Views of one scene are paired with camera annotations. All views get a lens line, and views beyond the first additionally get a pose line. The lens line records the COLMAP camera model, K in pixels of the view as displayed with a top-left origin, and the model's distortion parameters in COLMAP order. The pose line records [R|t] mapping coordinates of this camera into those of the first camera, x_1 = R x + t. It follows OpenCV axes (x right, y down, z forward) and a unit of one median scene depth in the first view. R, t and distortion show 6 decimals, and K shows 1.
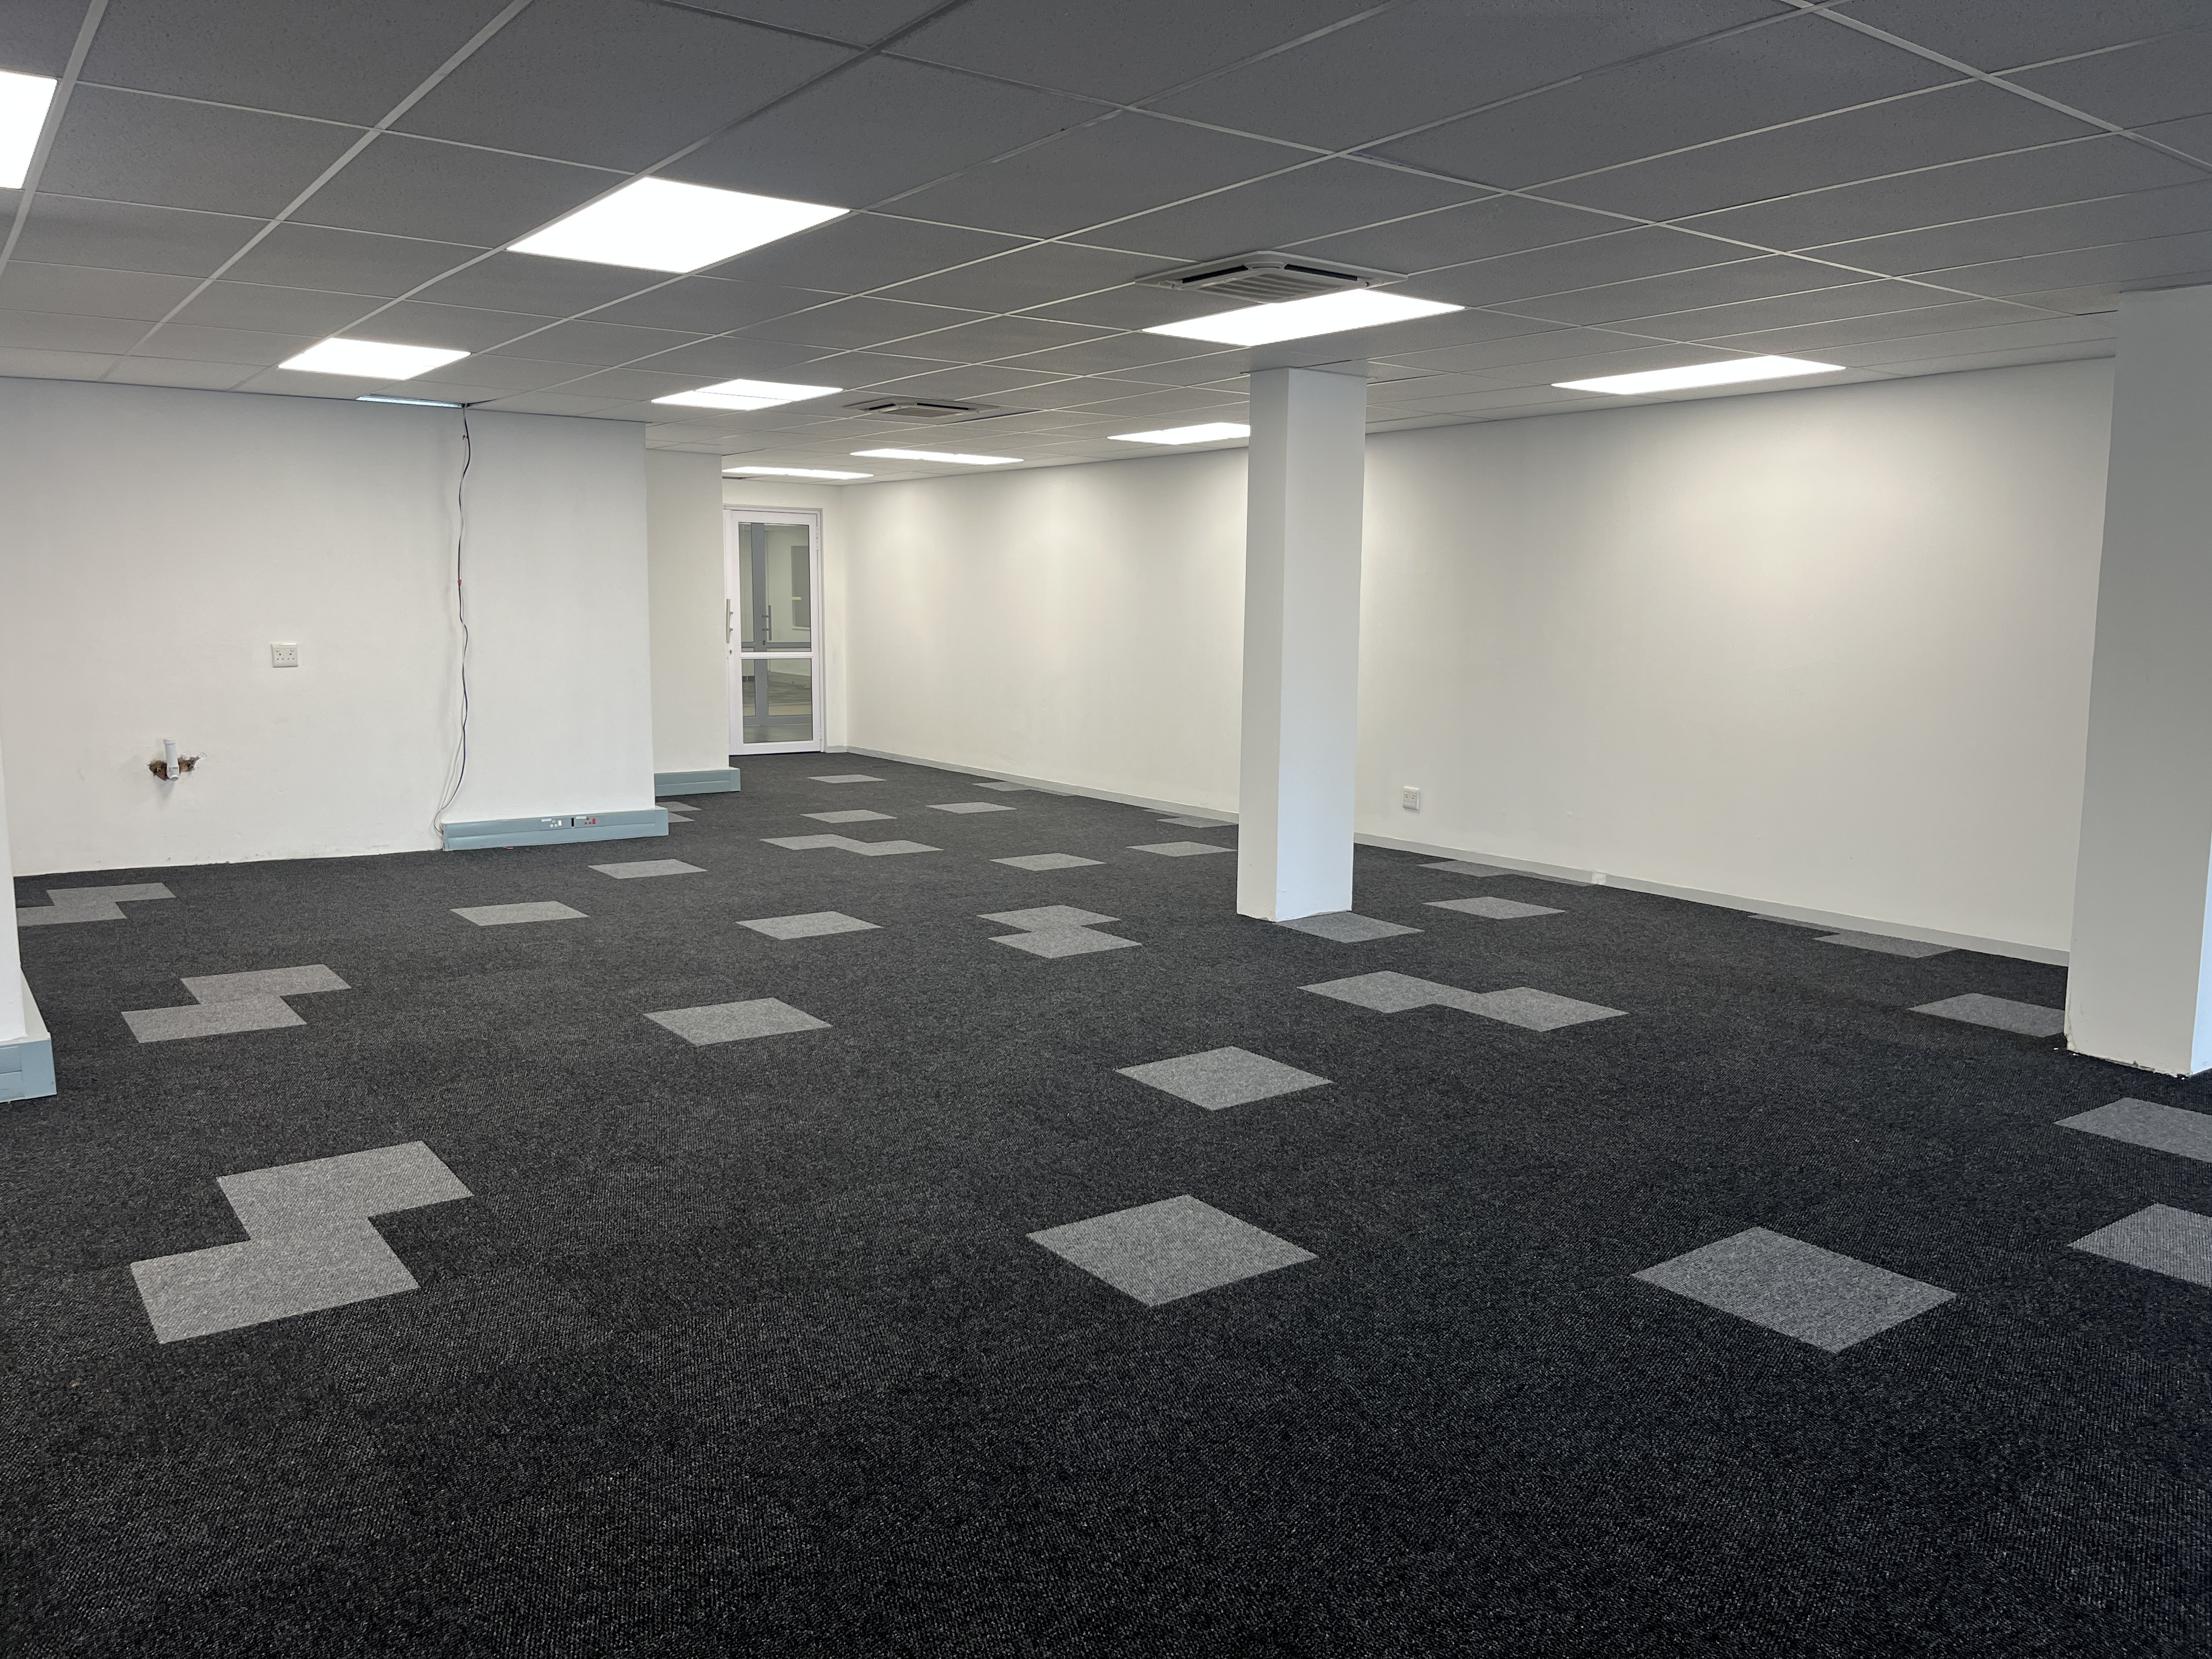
lens RADIAL K [[1686.1, 0, 1121.0], [0, 1686.1, 840.3], [0, 0, 1]] dist [0.058889, -0.087684]
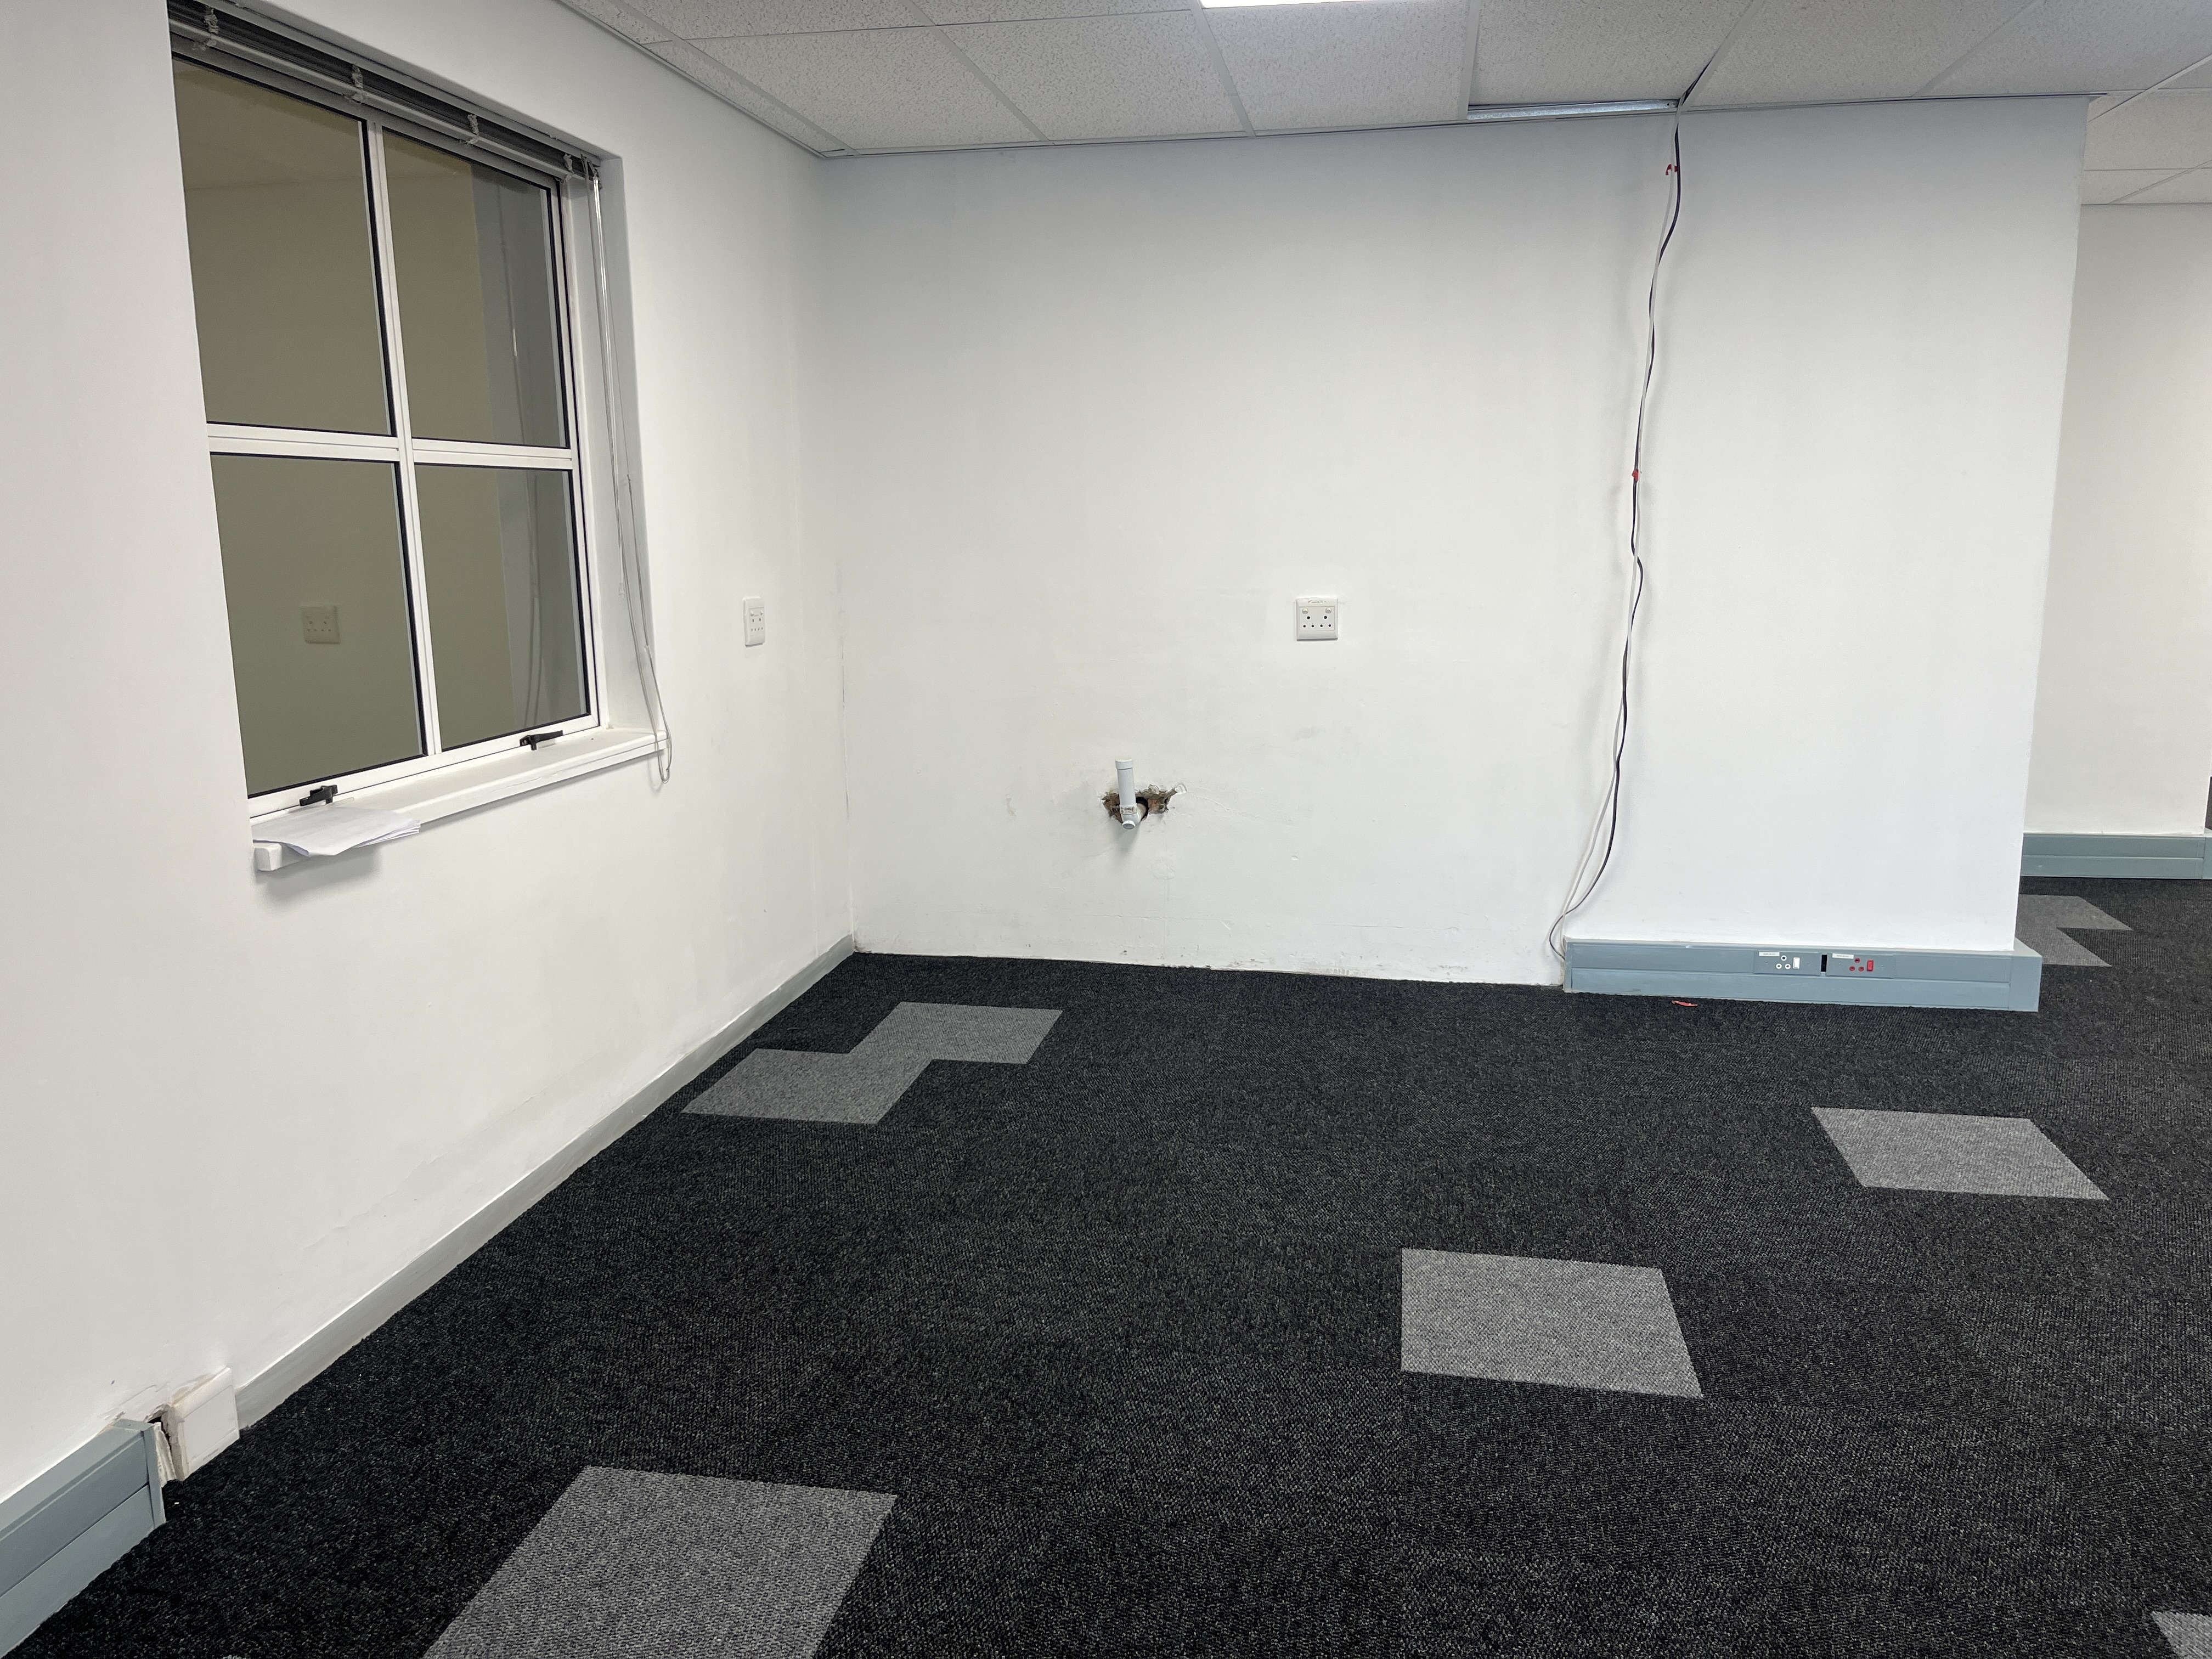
lens RADIAL K [[1686.1, 0, 1121.0], [0, 1686.1, 840.3], [0, 0, 1]] dist [0.058889, -0.087684]
pose [[0.699563, 0.112985, -0.705582, -0.137173], [-0.082531, 0.993588, 0.077277, -0.074471], [0.709789, 0.004172, 0.704402, 0.566940]]
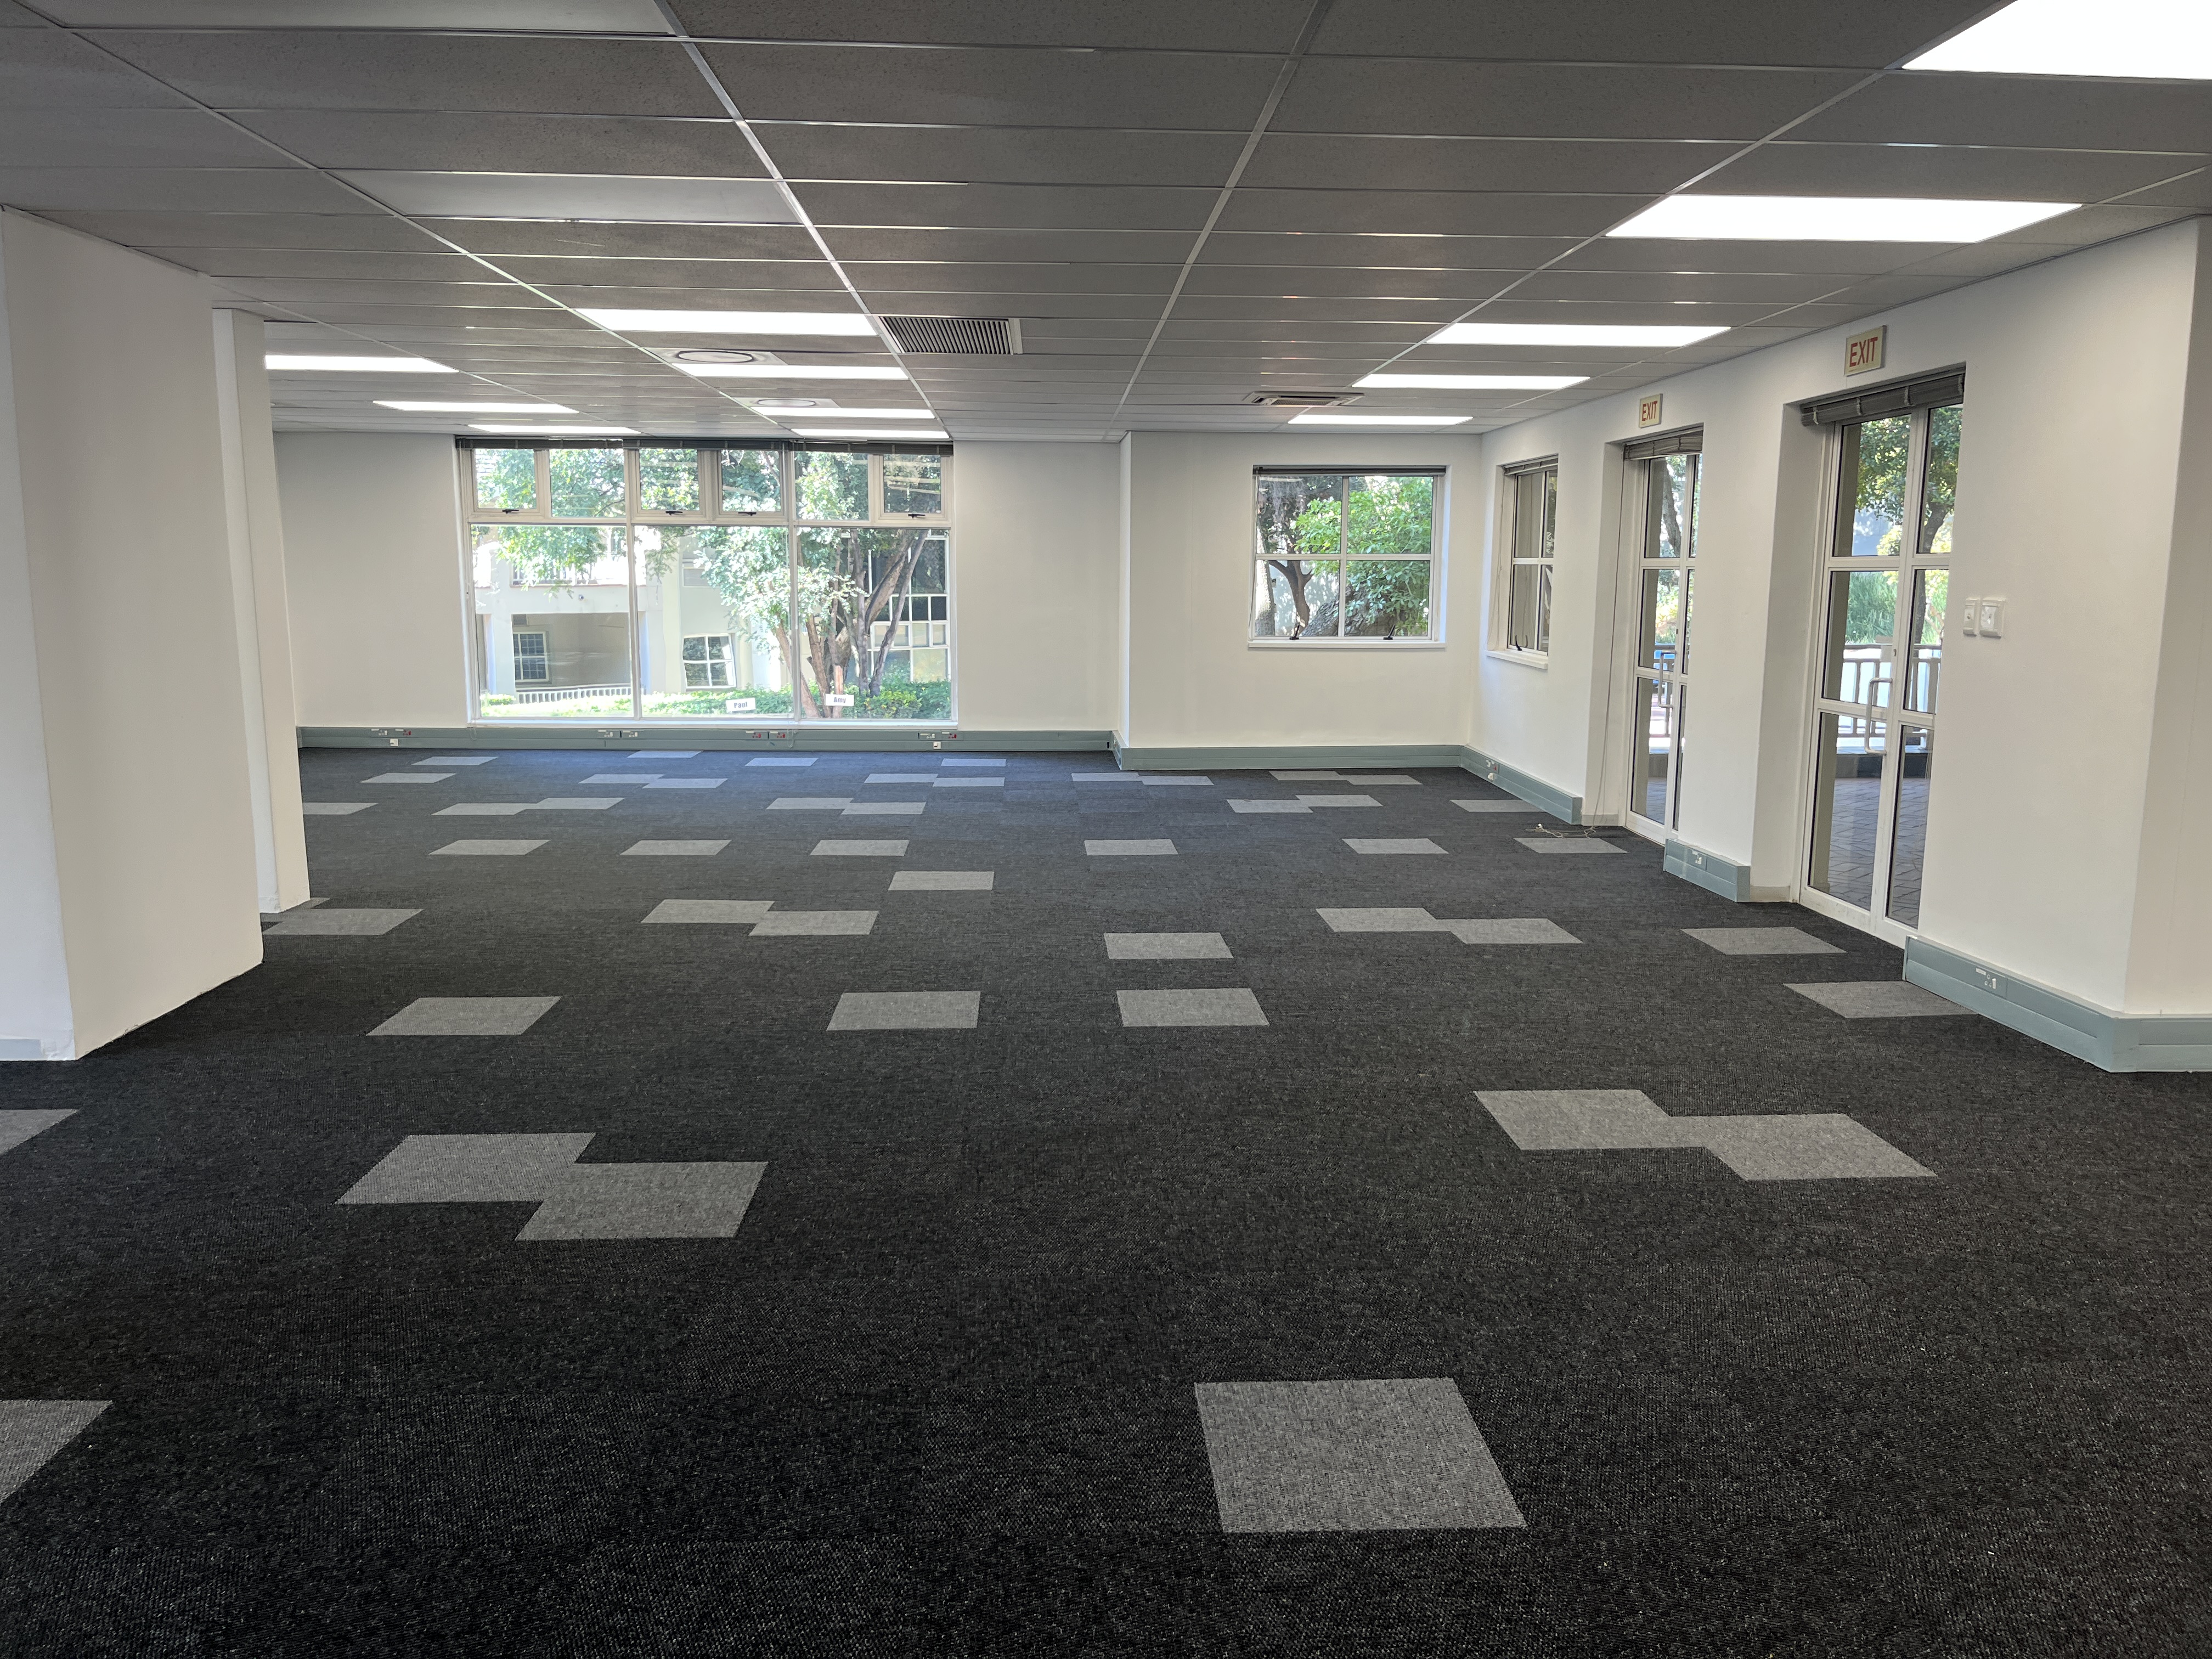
lens RADIAL K [[1673.4, 0, 1110.0], [0, 1673.4, 879.7], [0, 0, 1]] dist [0.009181, 0.001525]
pose [[-0.552808, 0.138543, -0.821711, 0.286650], [-0.132873, 0.958811, 0.251049, -0.074463], [0.822647, 0.247965, -0.511630, 0.536642]]
